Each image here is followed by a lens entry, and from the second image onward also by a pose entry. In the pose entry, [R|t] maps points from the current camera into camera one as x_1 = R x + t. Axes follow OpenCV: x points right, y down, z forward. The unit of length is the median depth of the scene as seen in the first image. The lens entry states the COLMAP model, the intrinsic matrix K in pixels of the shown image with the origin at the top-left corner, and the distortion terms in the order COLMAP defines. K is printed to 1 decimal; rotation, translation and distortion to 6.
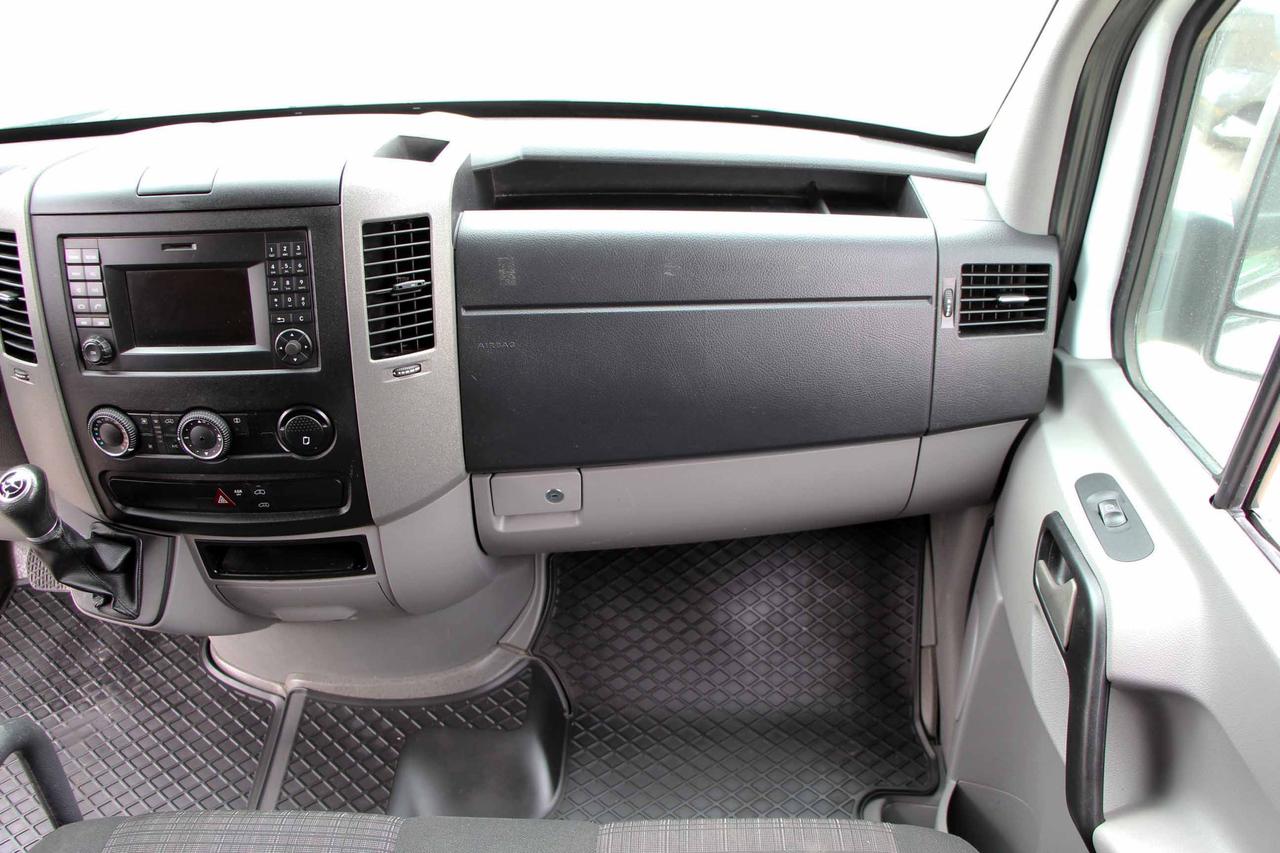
lens RADIAL K [[1055.4, 0, 642.7], [0, 1055.4, 420.0], [0, 0, 1]] dist [-0.179103, 0.146859]
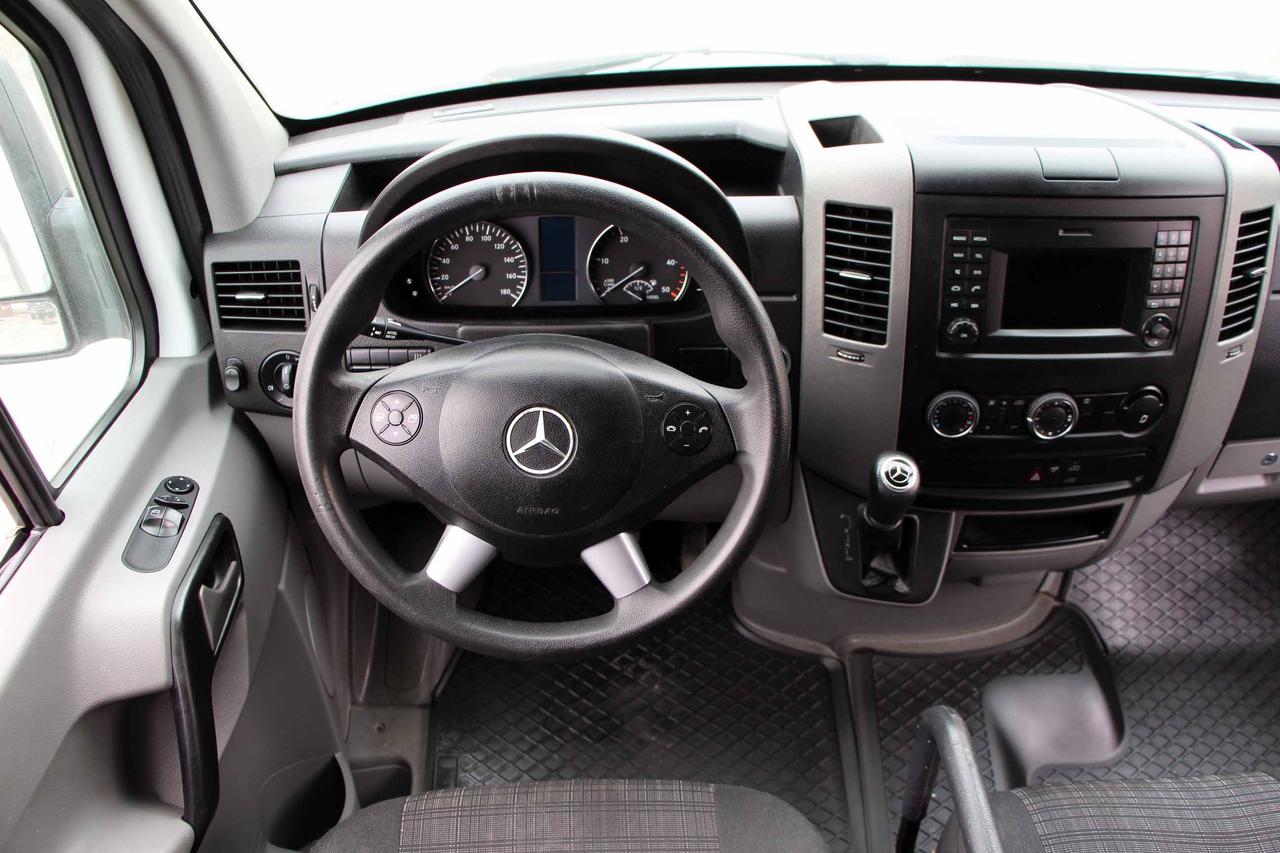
lens RADIAL K [[1055.4, 0, 642.7], [0, 1055.4, 420.0], [0, 0, 1]] dist [-0.179103, 0.146859]
pose [[0.996661, -0.018063, 0.079629, -0.905740], [0.012146, 0.997172, 0.074169, -0.061084], [-0.080743, -0.072954, 0.994061, 0.019978]]
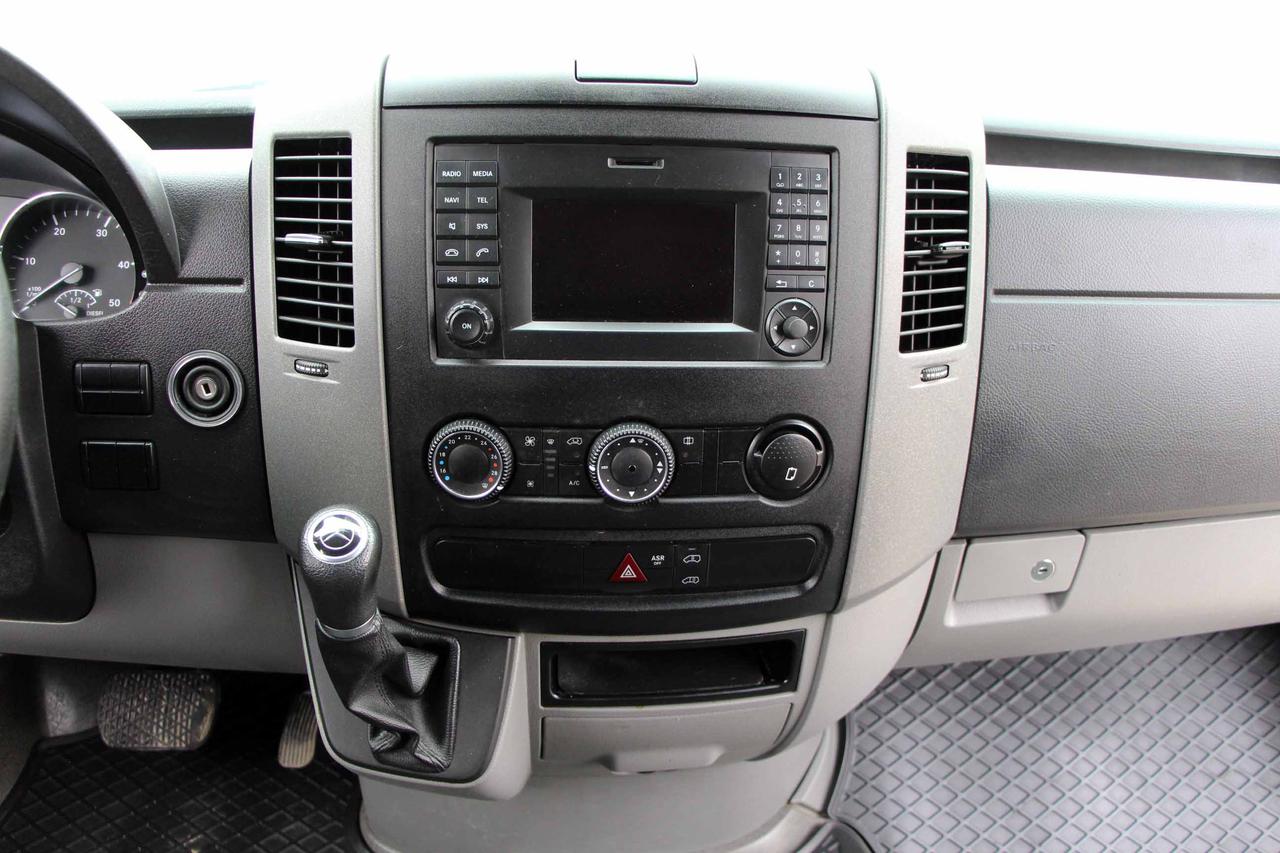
lens RADIAL K [[1099.7, 0, 640.0], [0, 1099.7, 426.5], [0, 0, 1]] dist [-0.169957, 0.175507]
pose [[0.992395, 0.014103, 0.122284, -0.502283], [0.004308, 0.988827, -0.149003, 0.092577], [-0.123019, 0.148397, 0.981246, 0.326387]]
